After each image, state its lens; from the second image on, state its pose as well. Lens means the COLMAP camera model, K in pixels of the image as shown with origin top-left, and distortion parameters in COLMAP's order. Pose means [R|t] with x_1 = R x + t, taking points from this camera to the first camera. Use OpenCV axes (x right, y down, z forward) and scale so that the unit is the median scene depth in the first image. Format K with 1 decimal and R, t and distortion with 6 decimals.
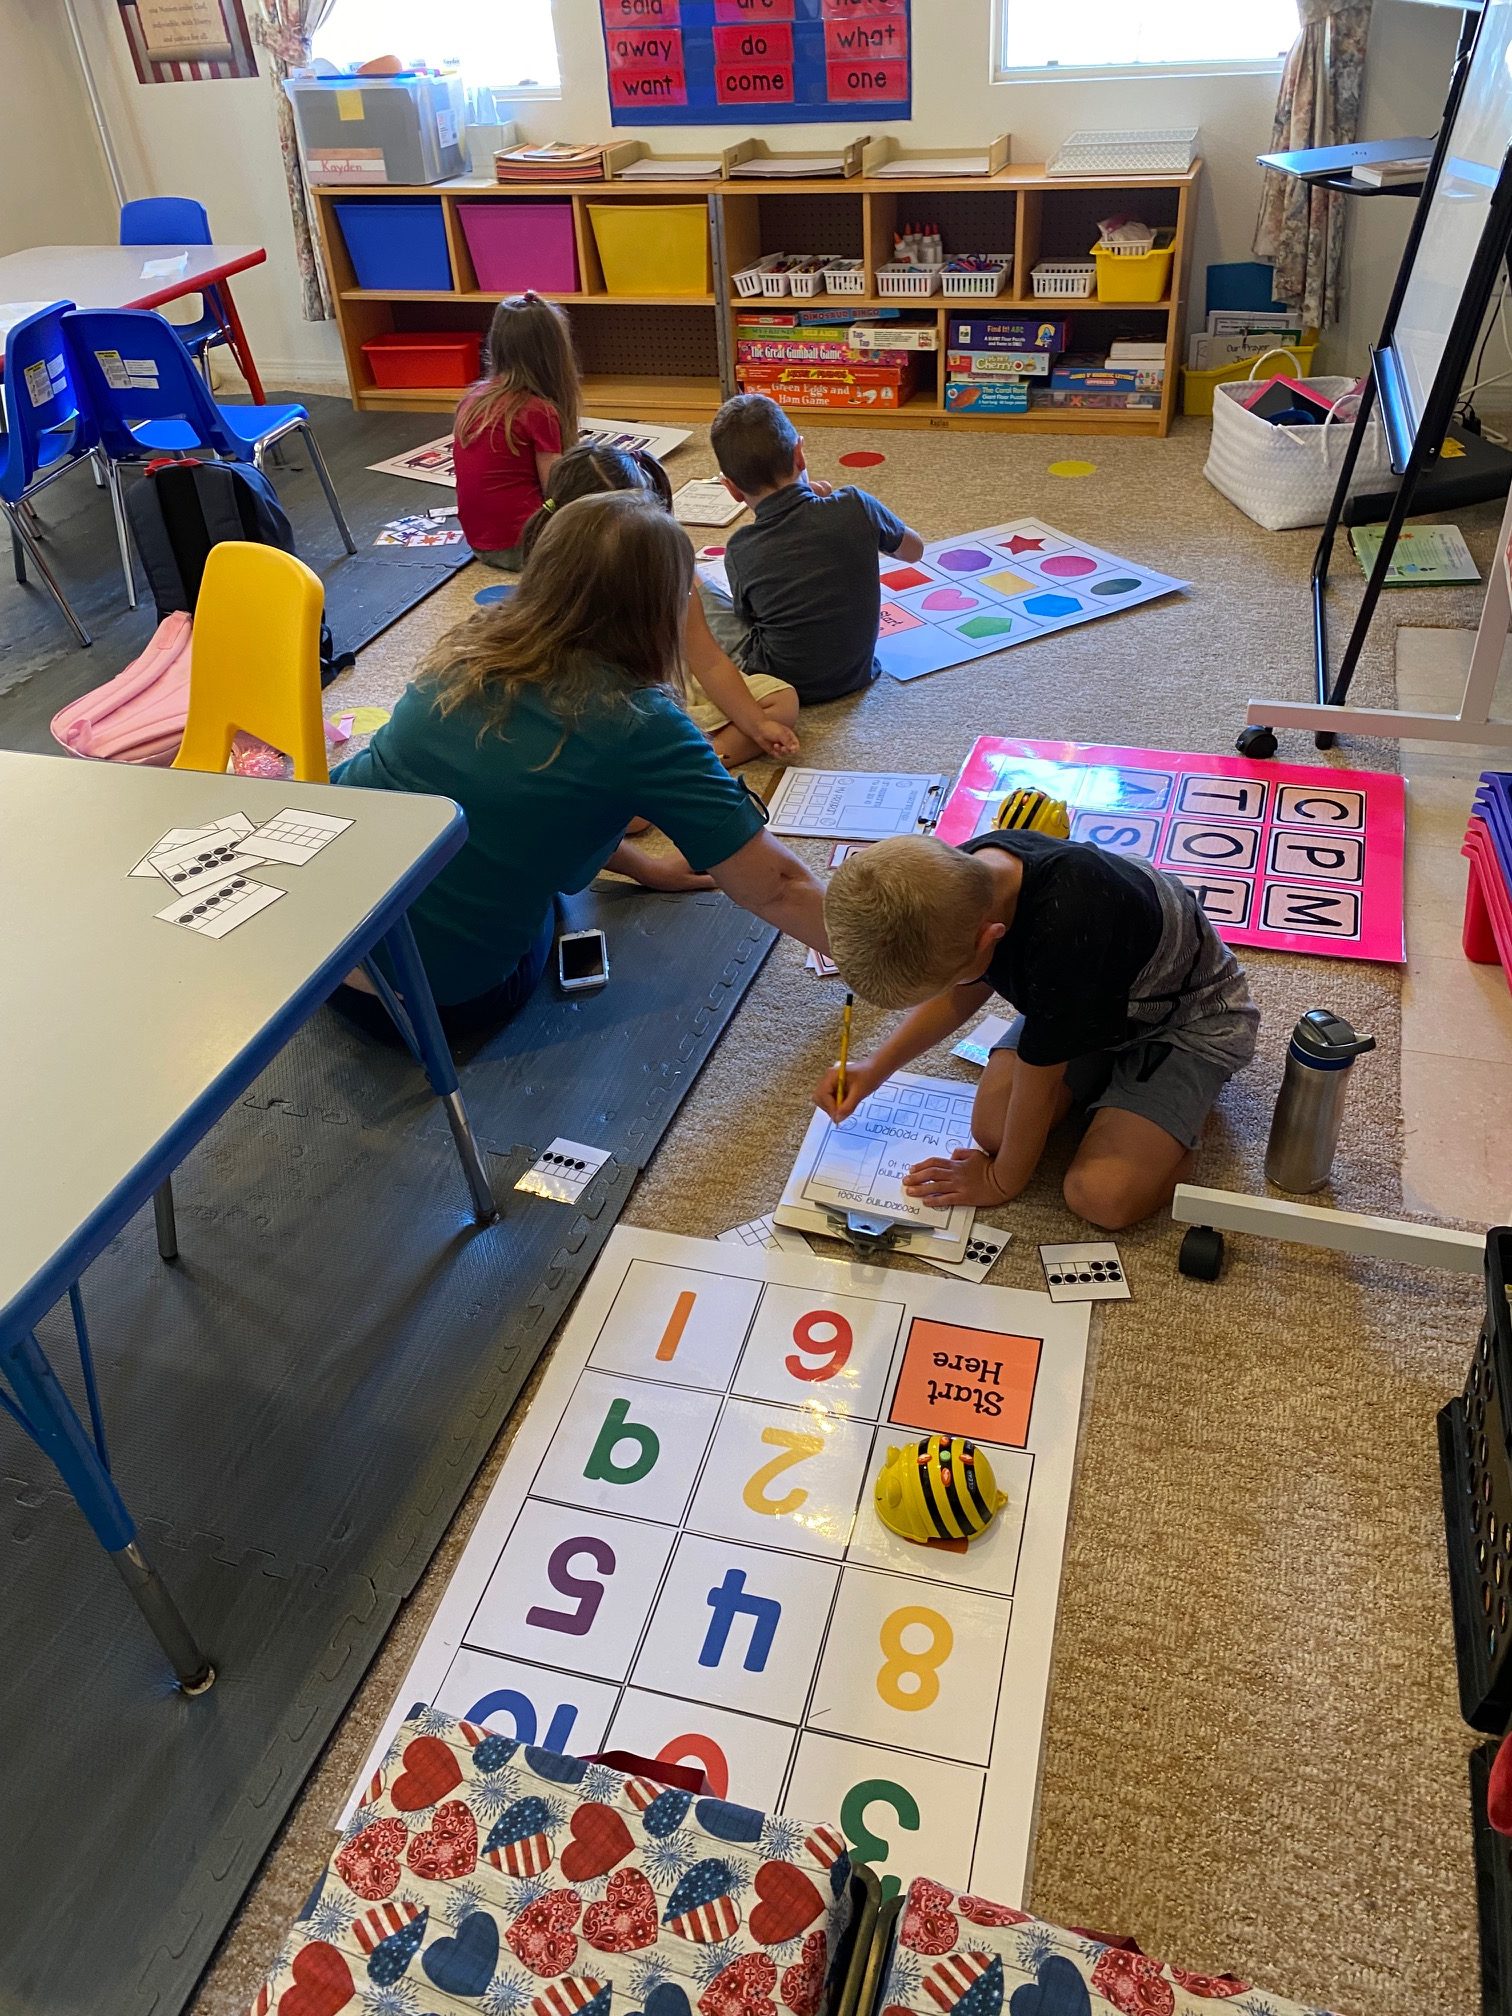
lens RADIAL K [[1489.4, 0, 756.0], [0, 1489.4, 1008.0], [0, 0, 1]] dist [-0.006854, 0.000368]
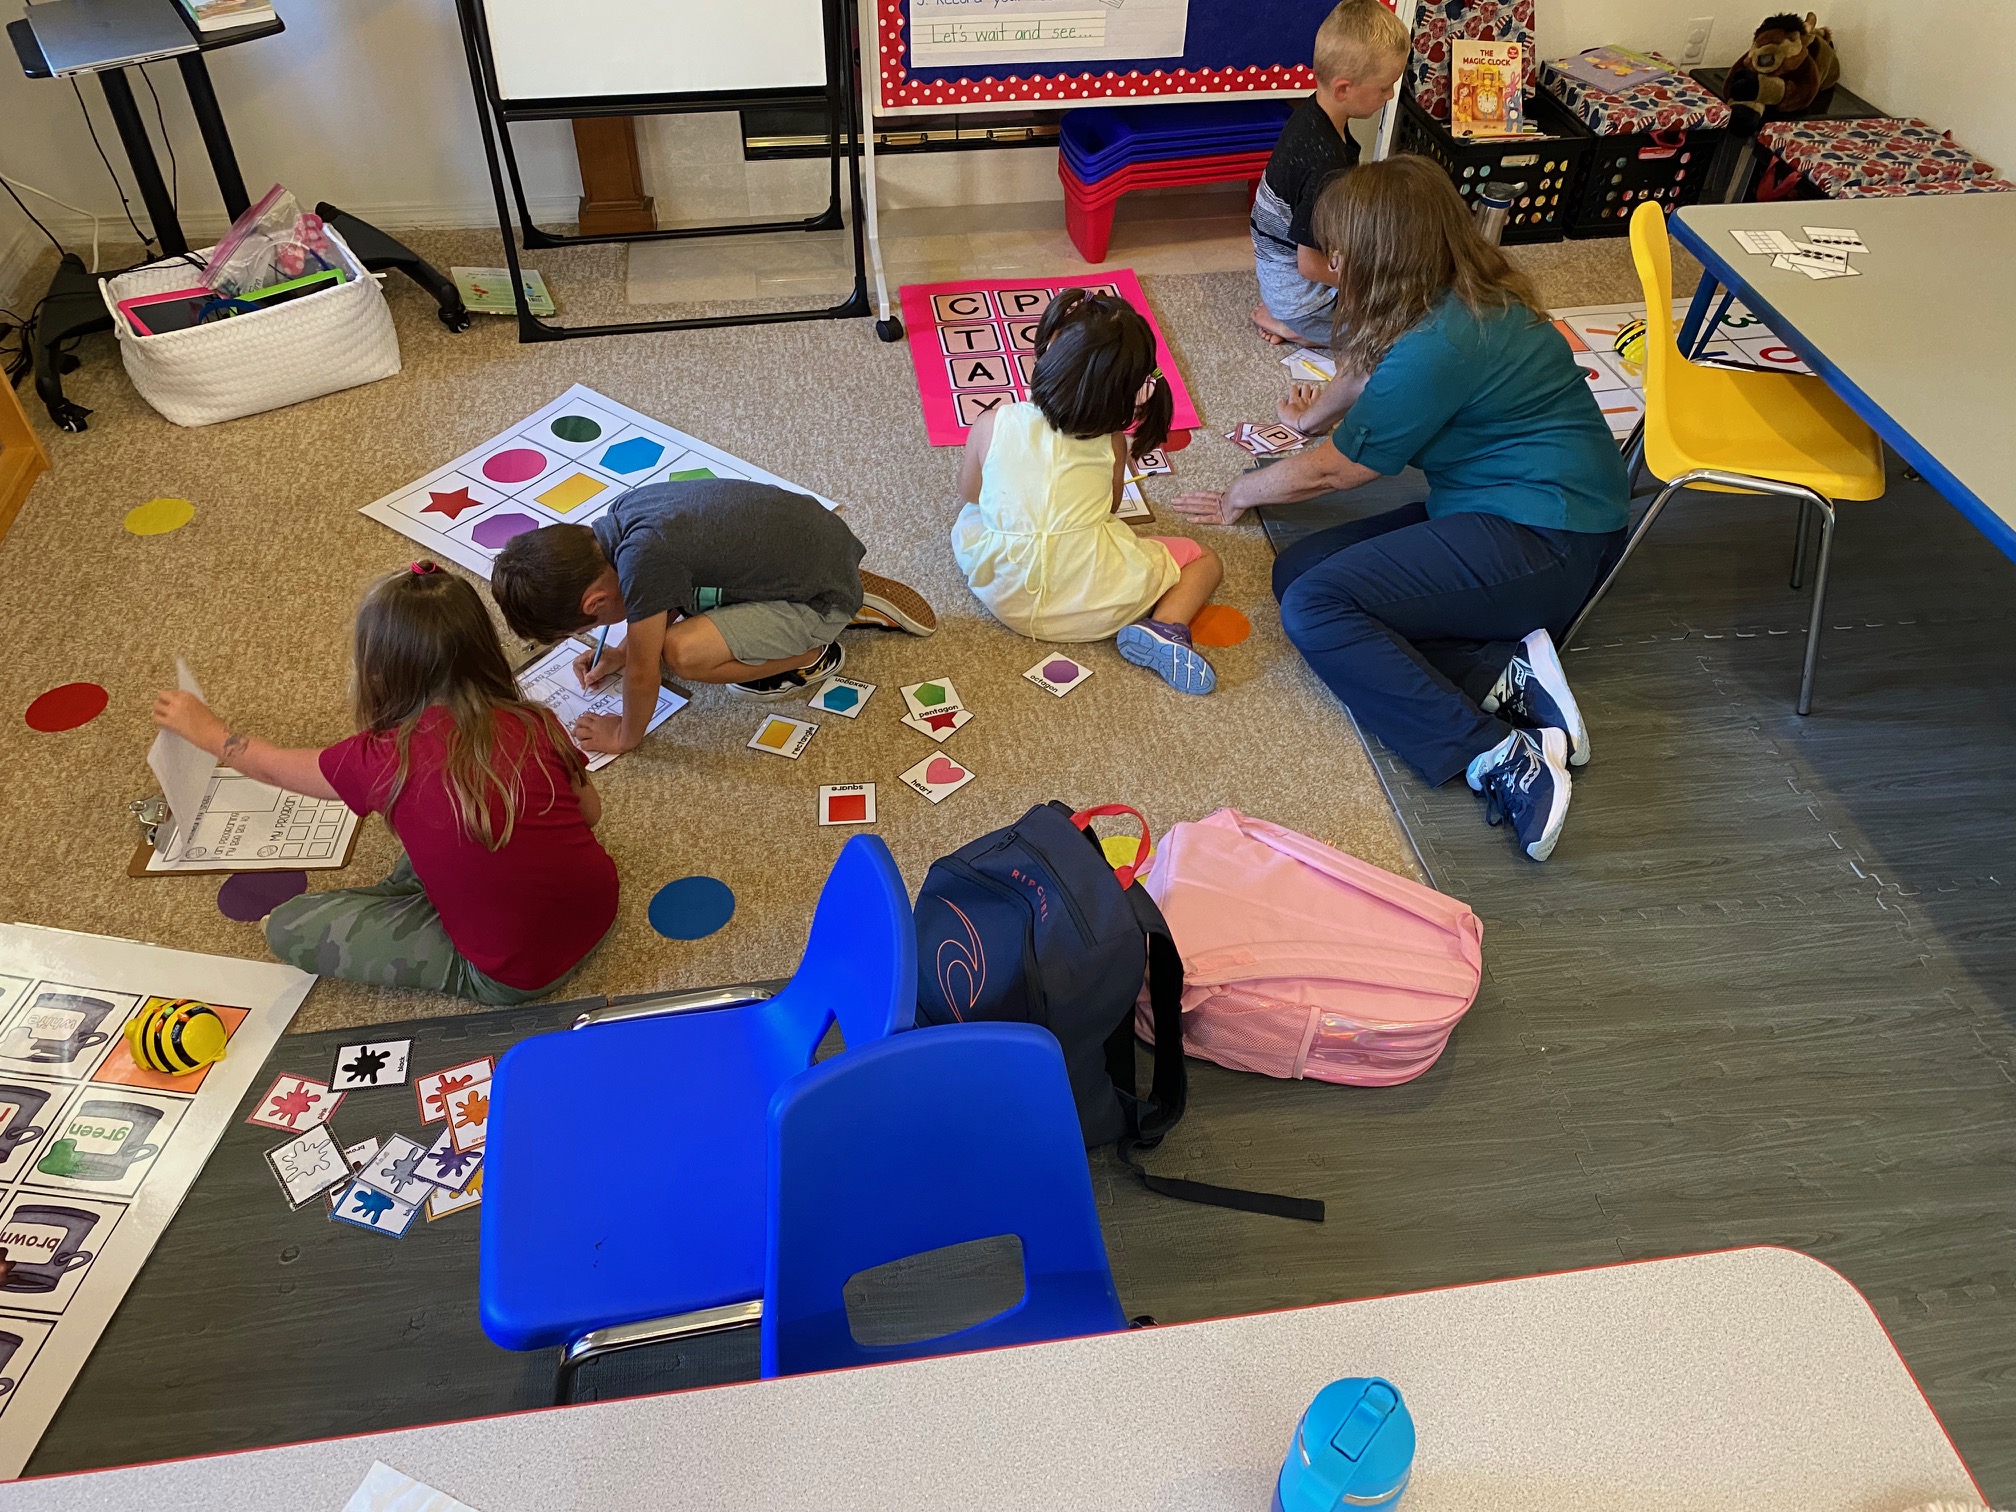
lens RADIAL K [[1489.4, 0, 1008.0], [0, 1489.4, 756.0], [0, 0, 1]] dist [-0.006854, 0.000368]
pose [[-0.427215, -0.577331, 0.695828, -0.637023], [0.575937, 0.419491, 0.701658, -0.676481], [-0.696982, 0.700512, 0.153293, 0.772367]]
